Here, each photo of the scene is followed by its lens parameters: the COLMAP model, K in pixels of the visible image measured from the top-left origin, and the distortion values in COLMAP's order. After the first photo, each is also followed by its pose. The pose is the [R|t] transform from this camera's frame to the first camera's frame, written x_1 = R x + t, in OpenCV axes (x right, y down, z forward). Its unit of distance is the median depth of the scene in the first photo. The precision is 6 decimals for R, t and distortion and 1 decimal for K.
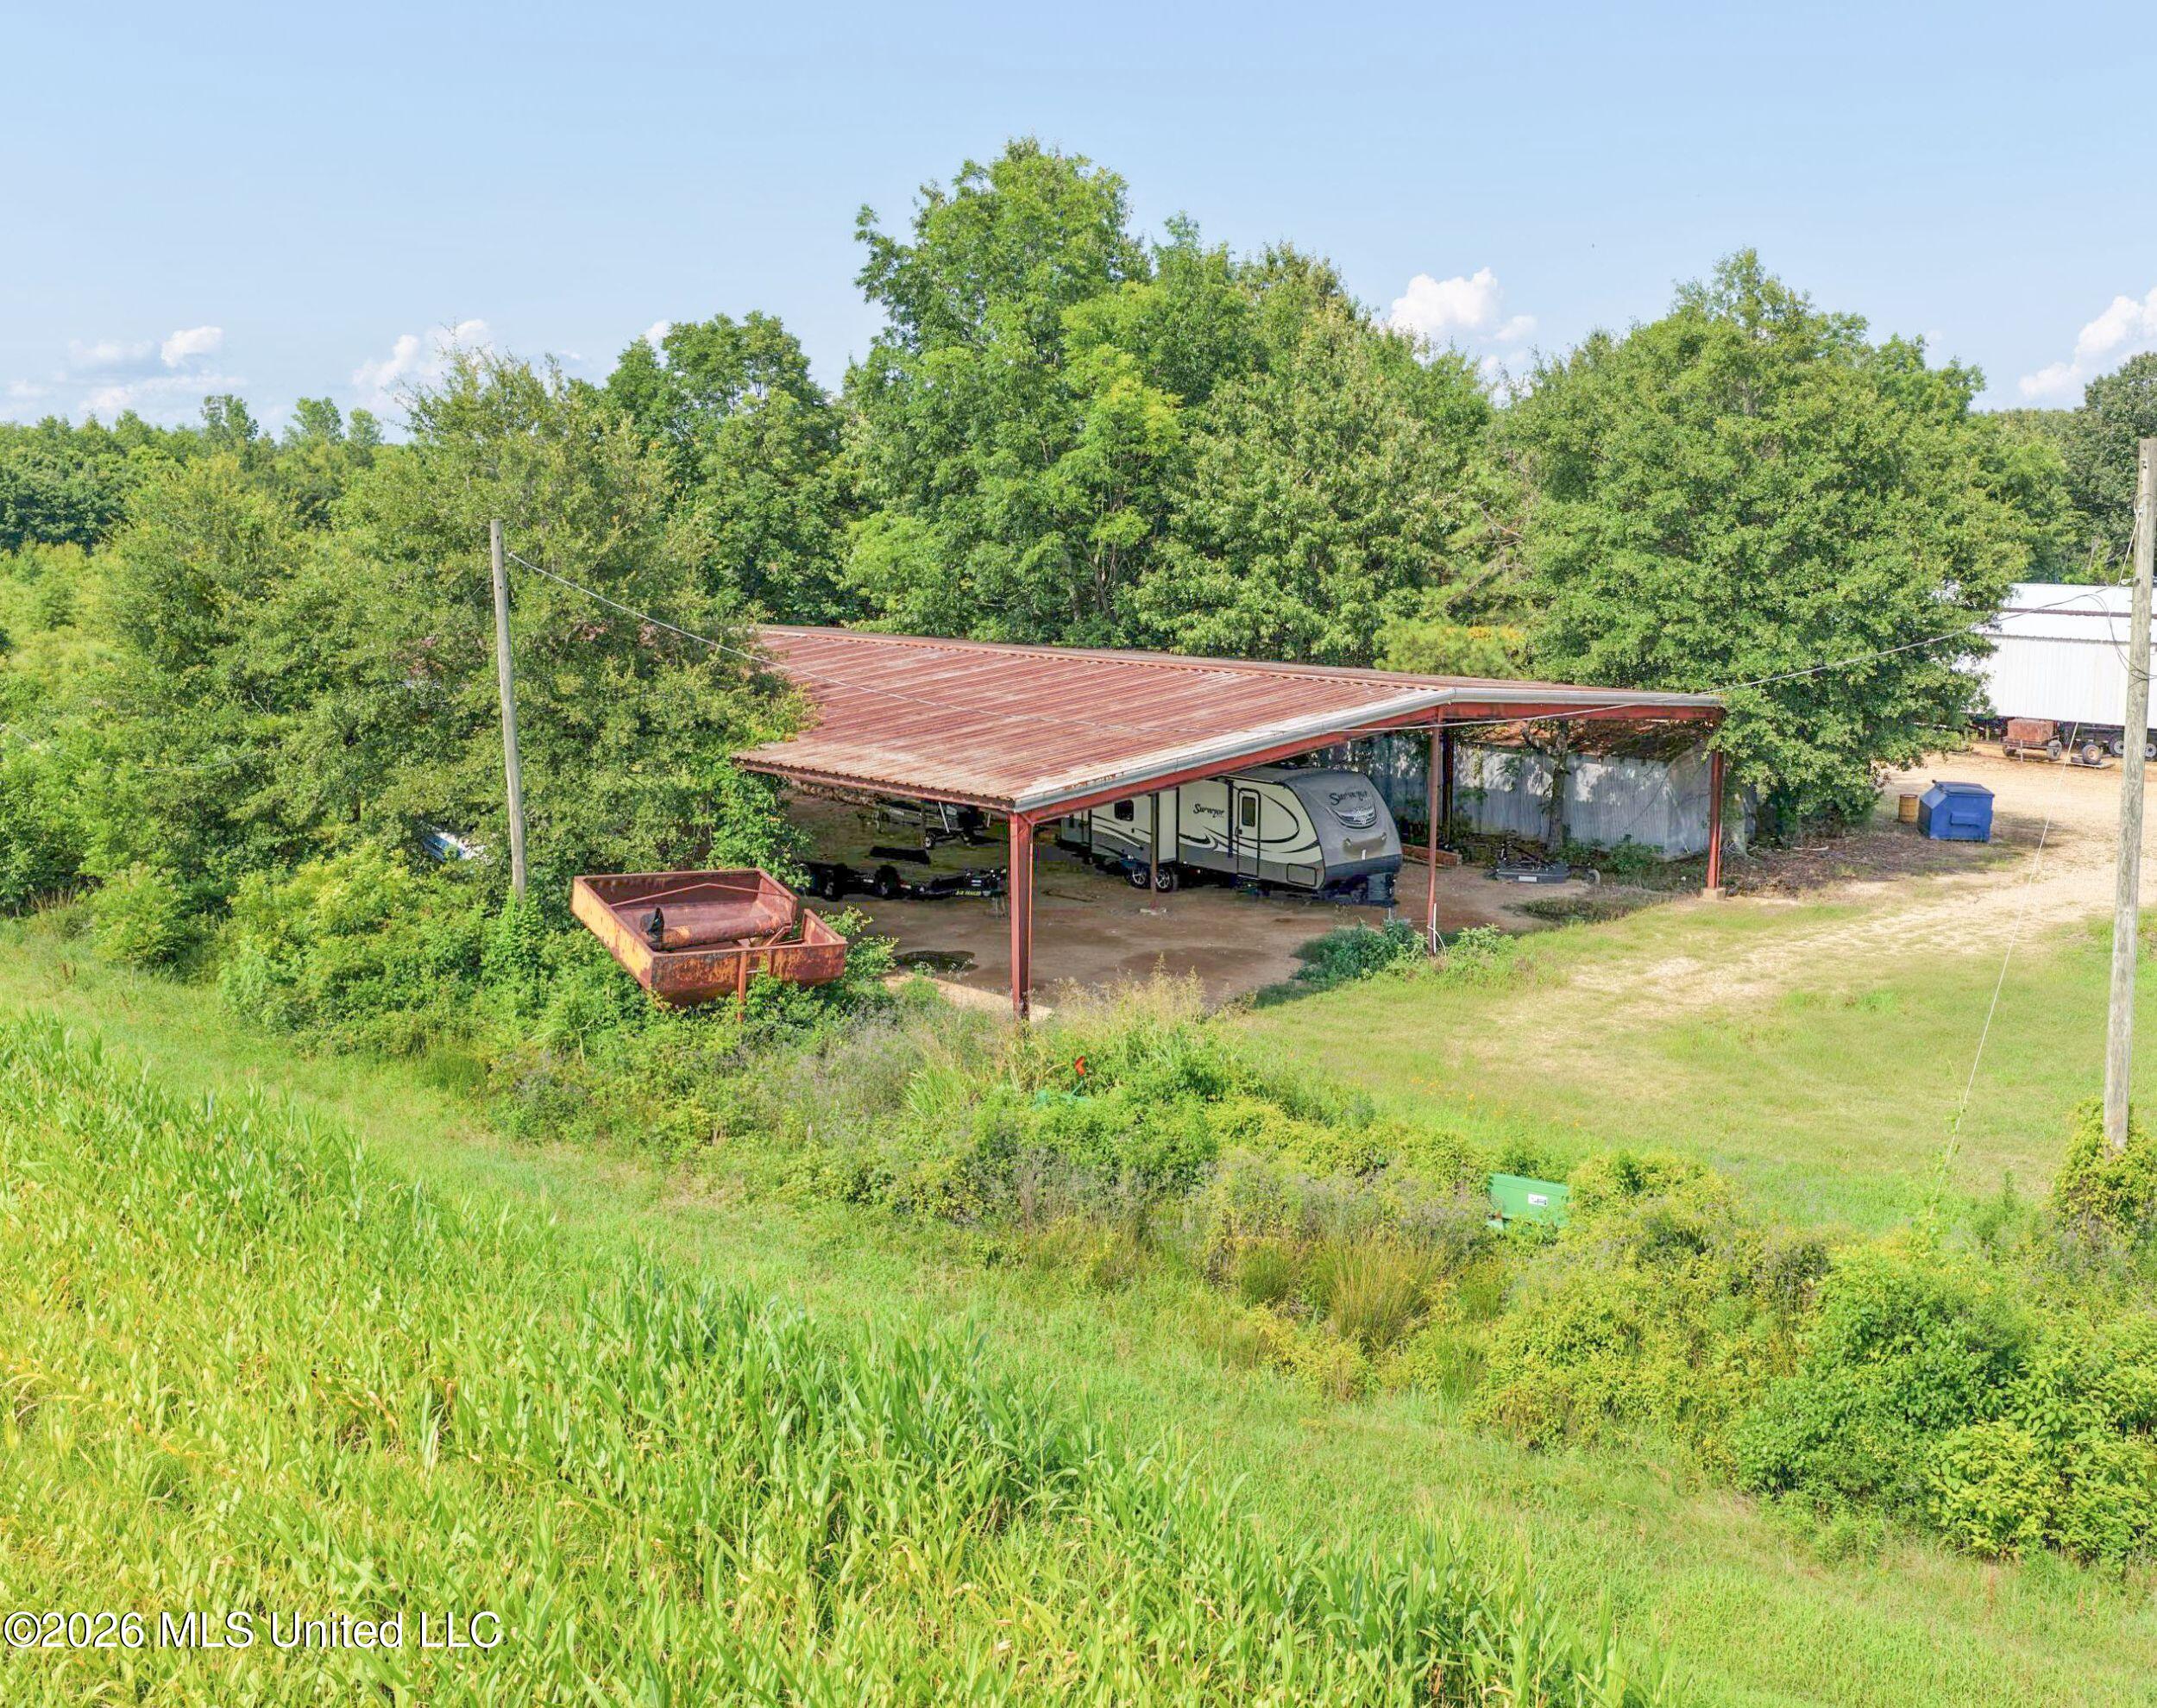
lens RADIAL K [[2080.3, 0, 1228.9], [0, 2080.3, 850.9], [0, 0, 1]] dist [0.109876, 0.004546]
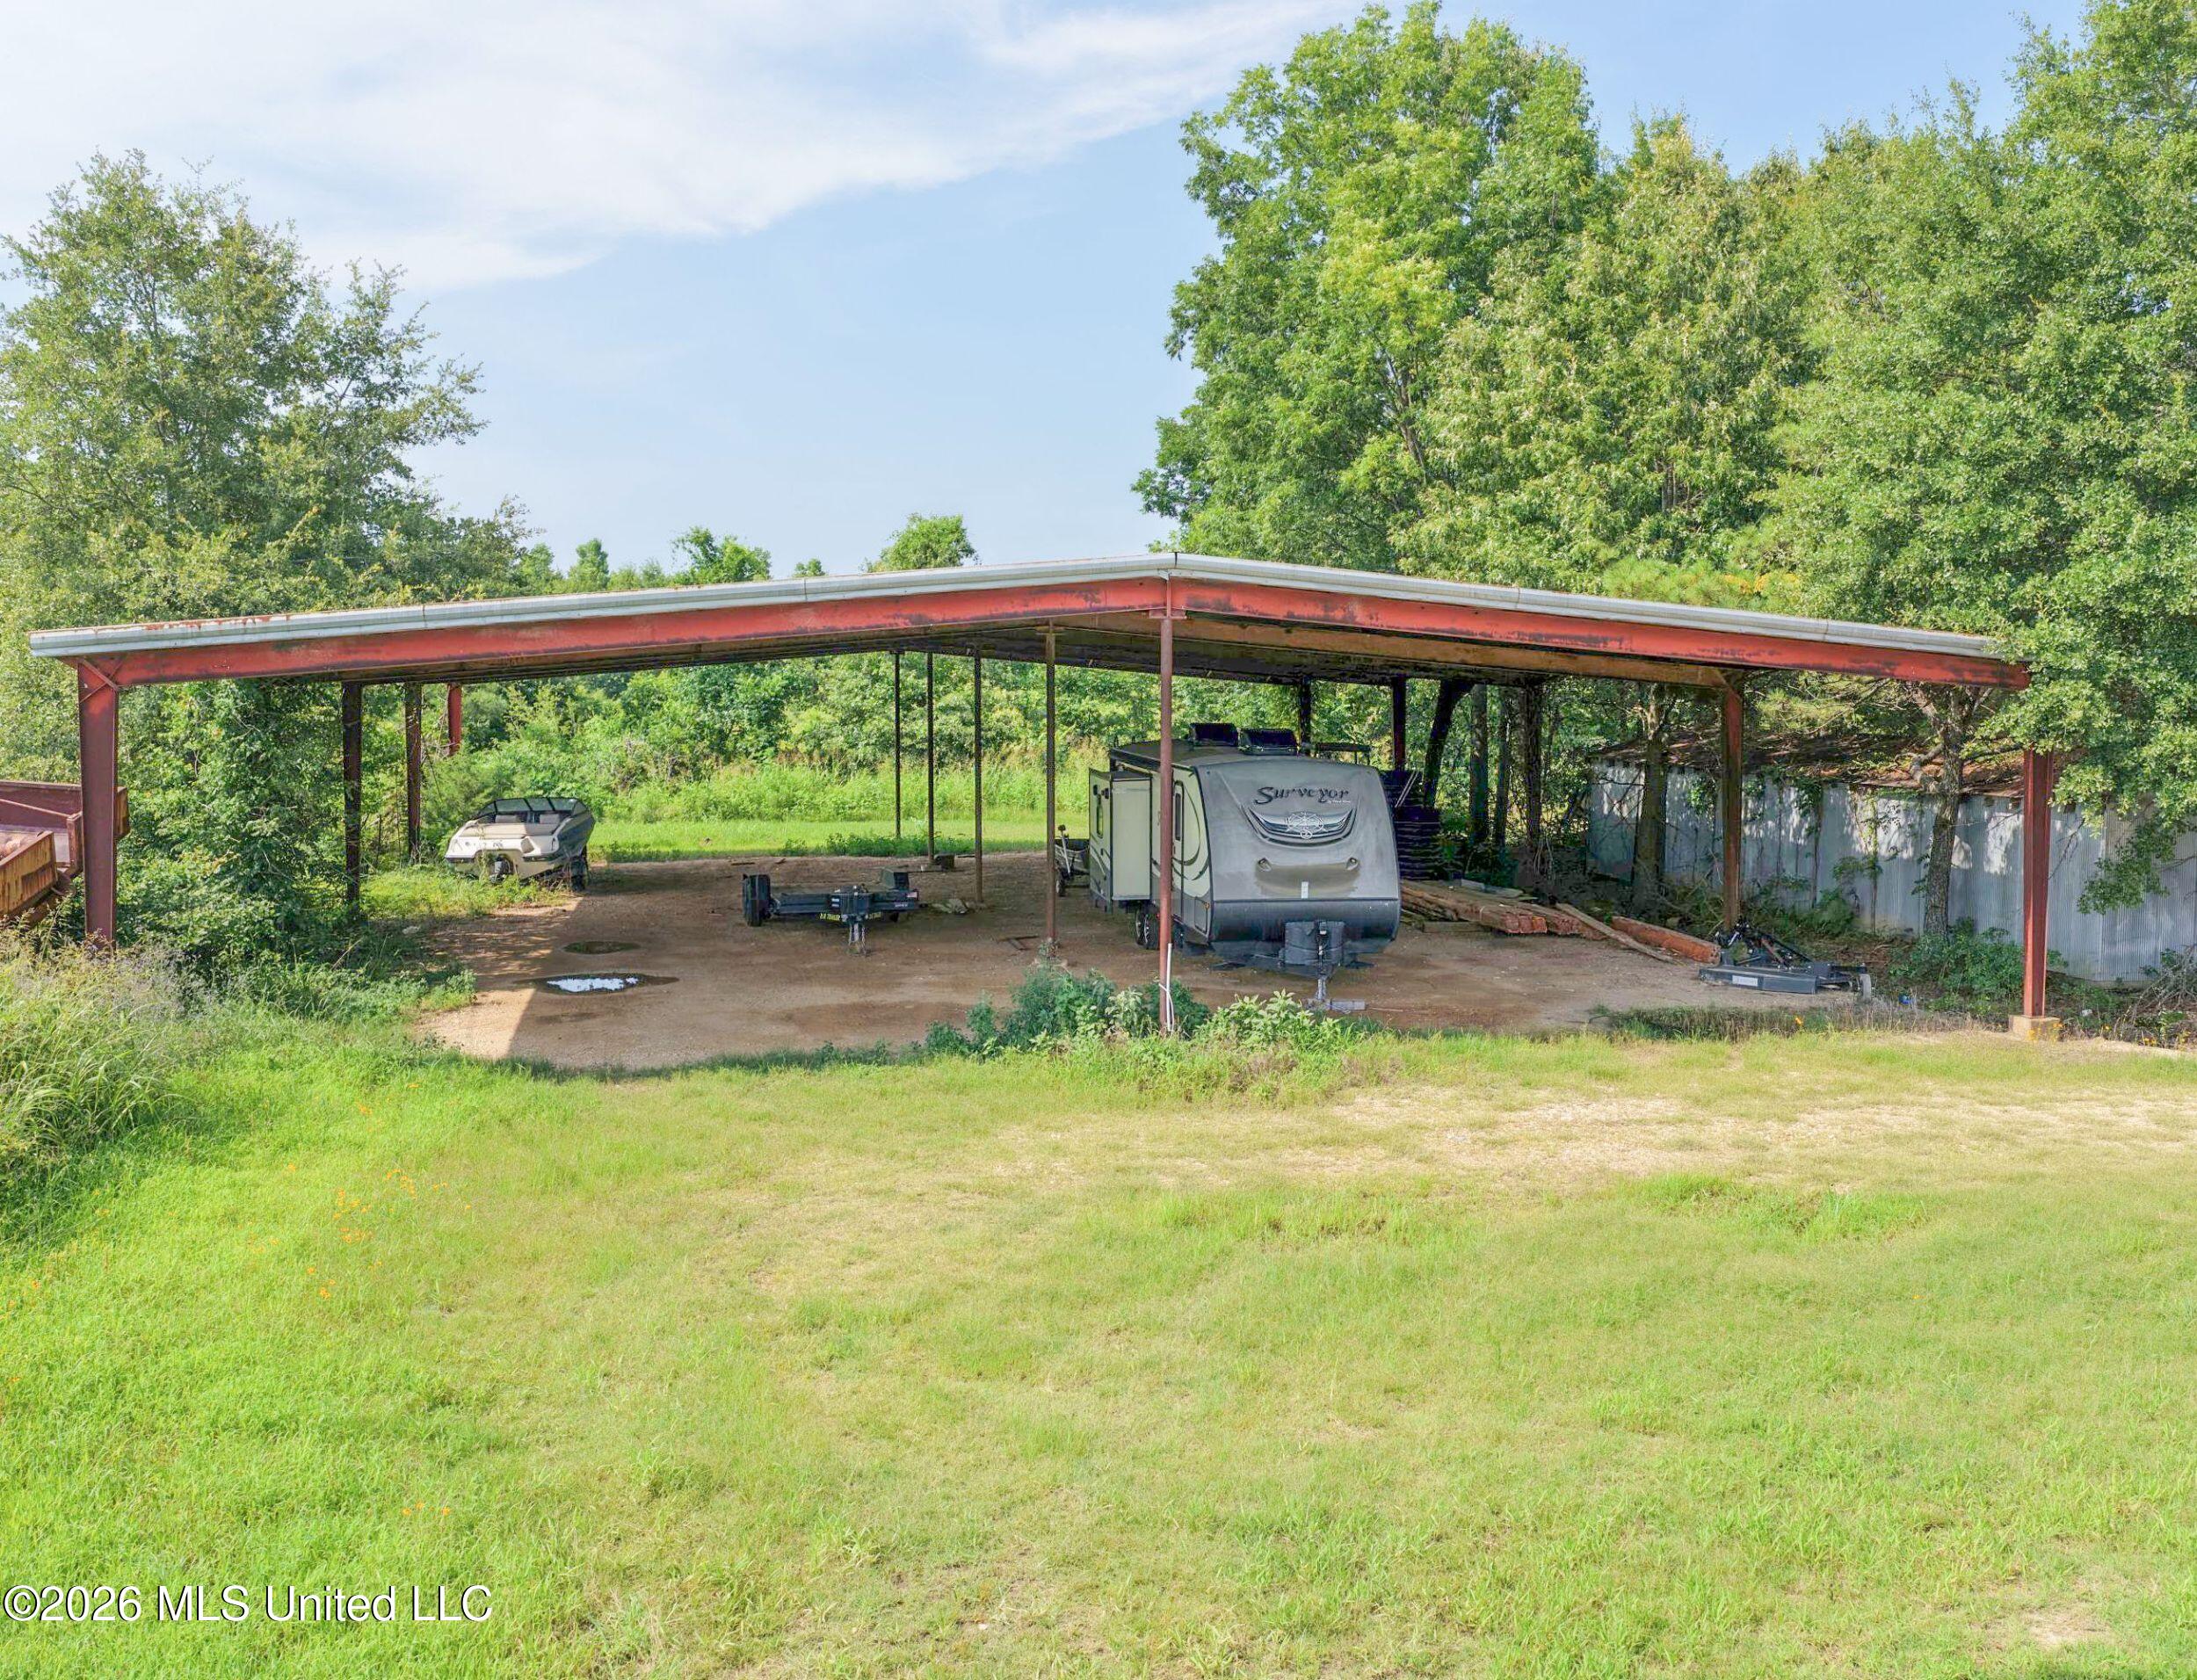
lens RADIAL K [[2104.6, 0, 1146.8], [0, 2104.6, 841.1], [0, 0, 1]] dist [0.000728, 0.018106]
pose [[0.825700, 0.042929, -0.562474, 0.353034], [-0.094980, 0.993445, -0.063606, 0.029455], [0.556056, 0.105943, 0.824365, 0.452306]]
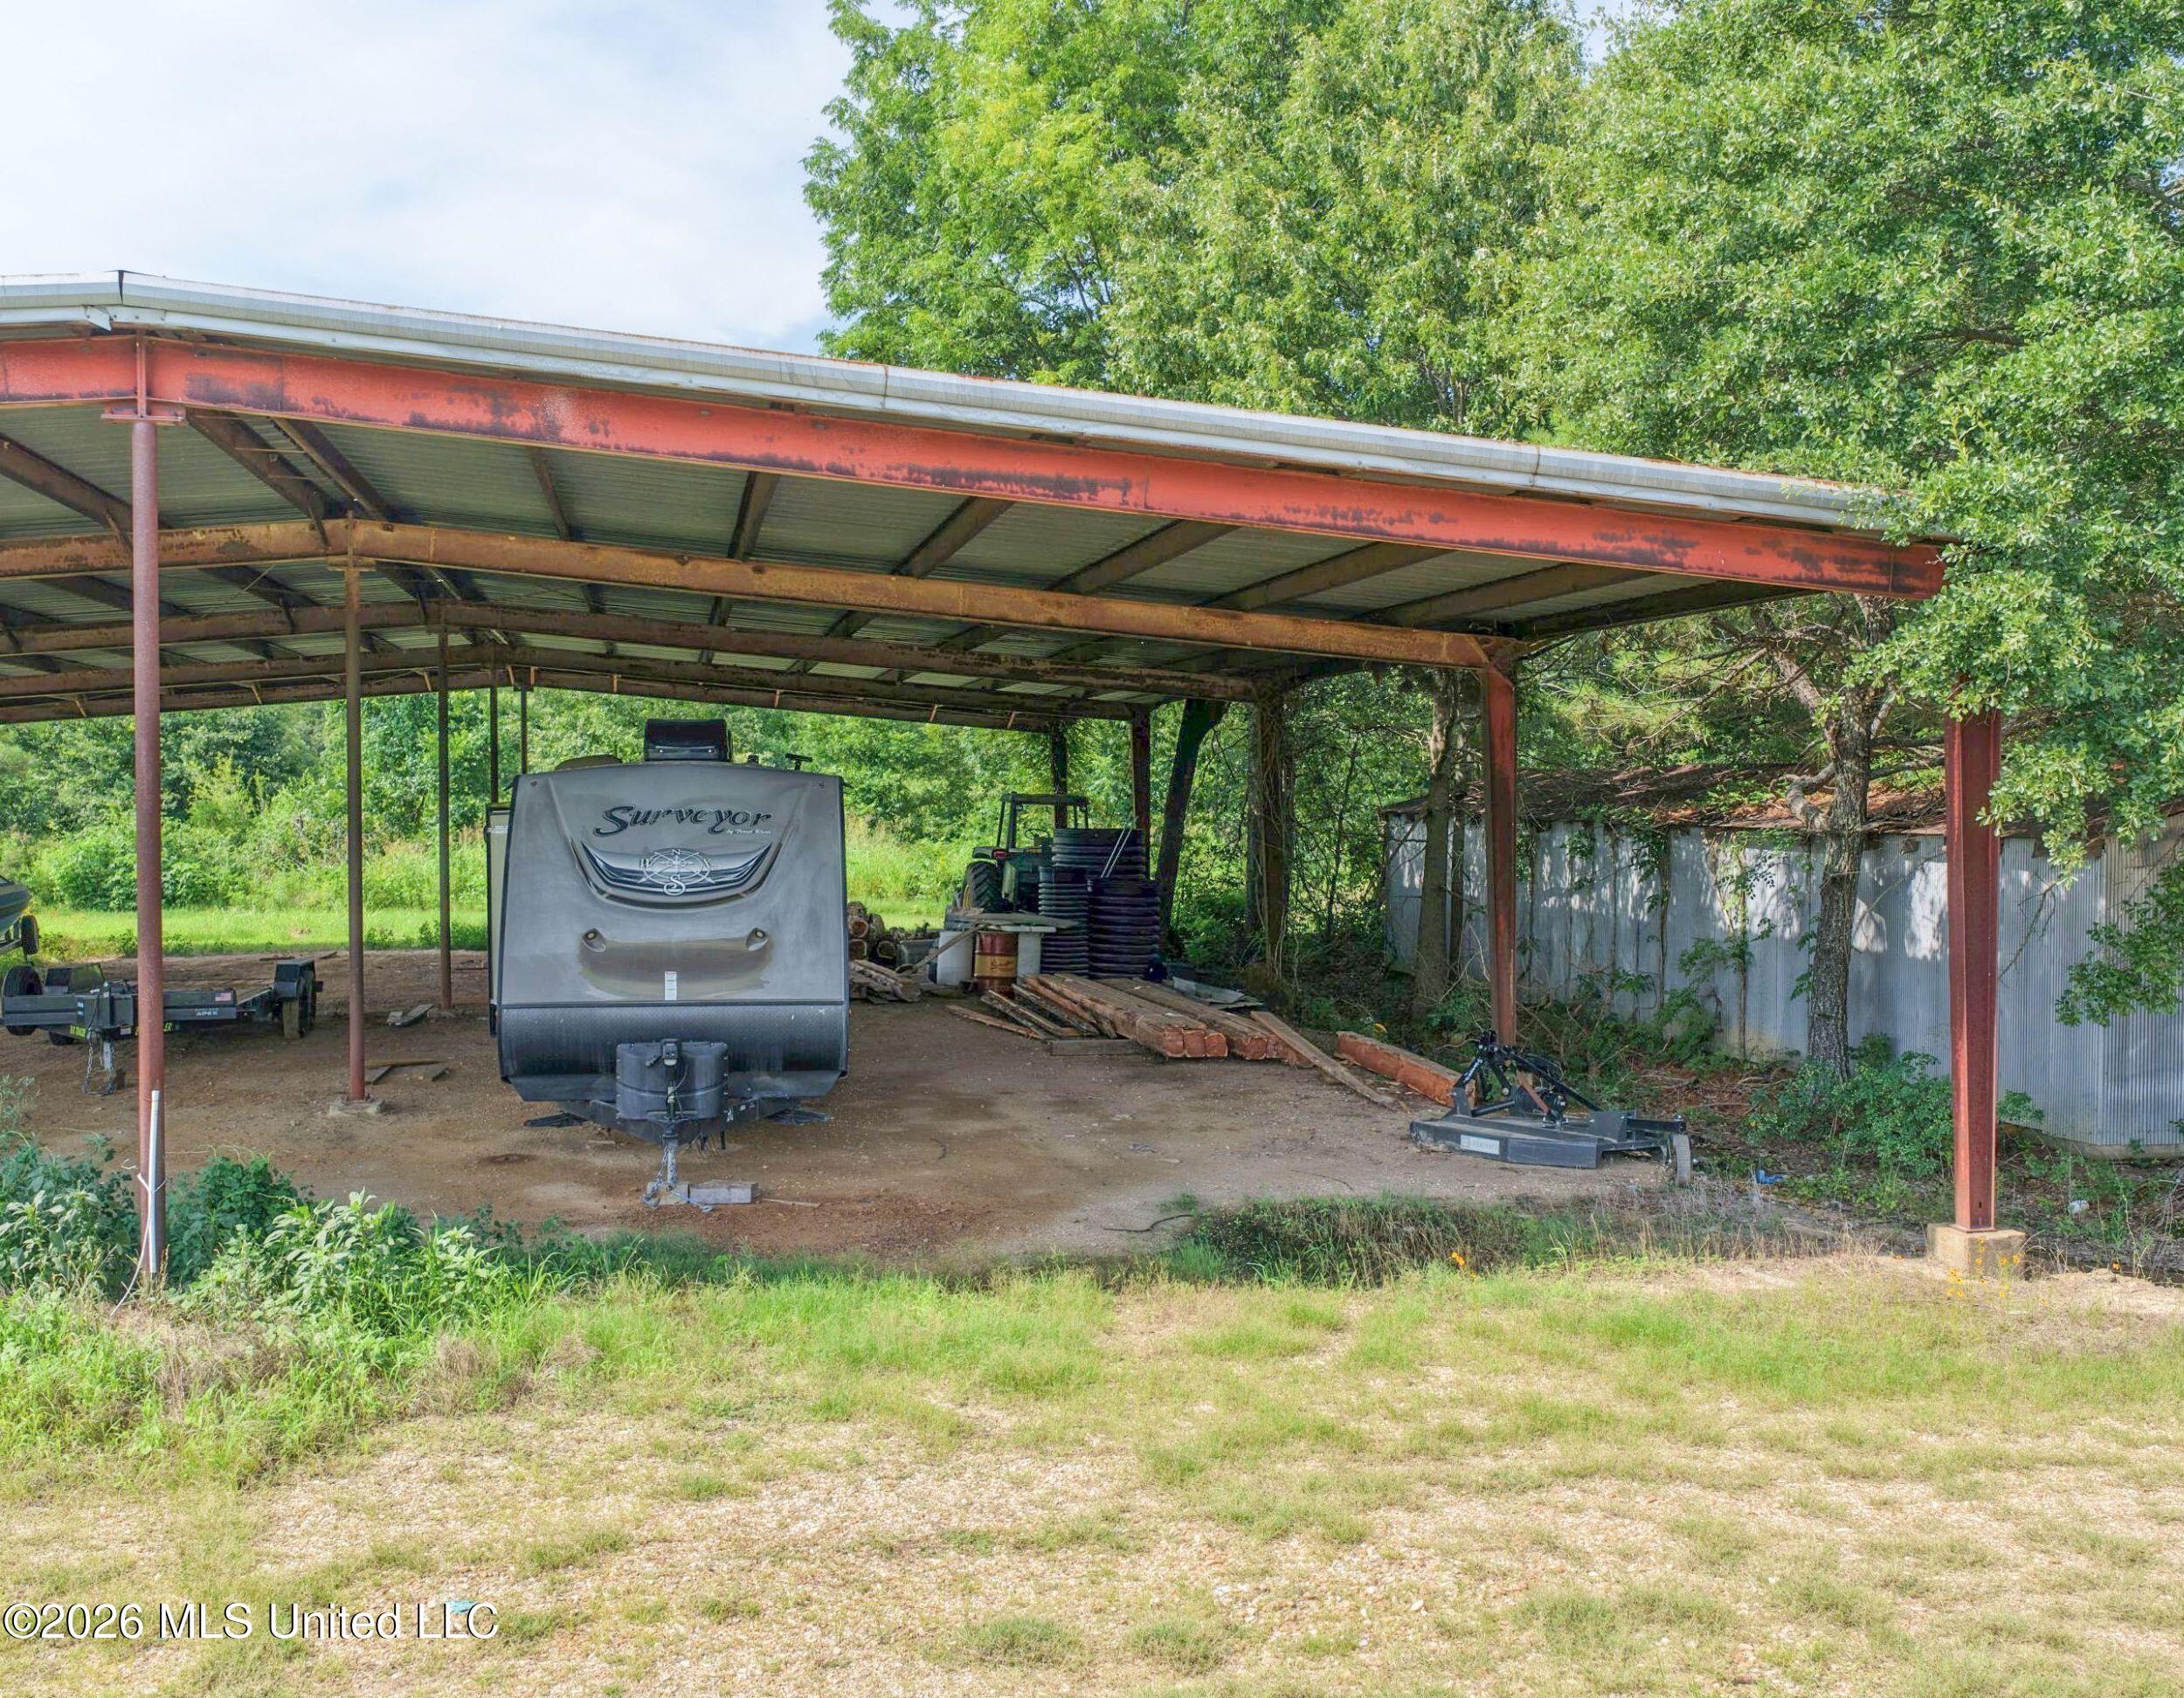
lens RADIAL K [[2142.5, 0, 1047.1], [0, 2142.5, 826.3], [0, 0, 1]] dist [0.003453, 0.012835]
pose [[0.808972, 0.008889, -0.587780, 0.306643], [-0.096423, 0.988349, -0.117762, 0.010833], [0.579885, 0.151942, 0.800404, 0.720201]]
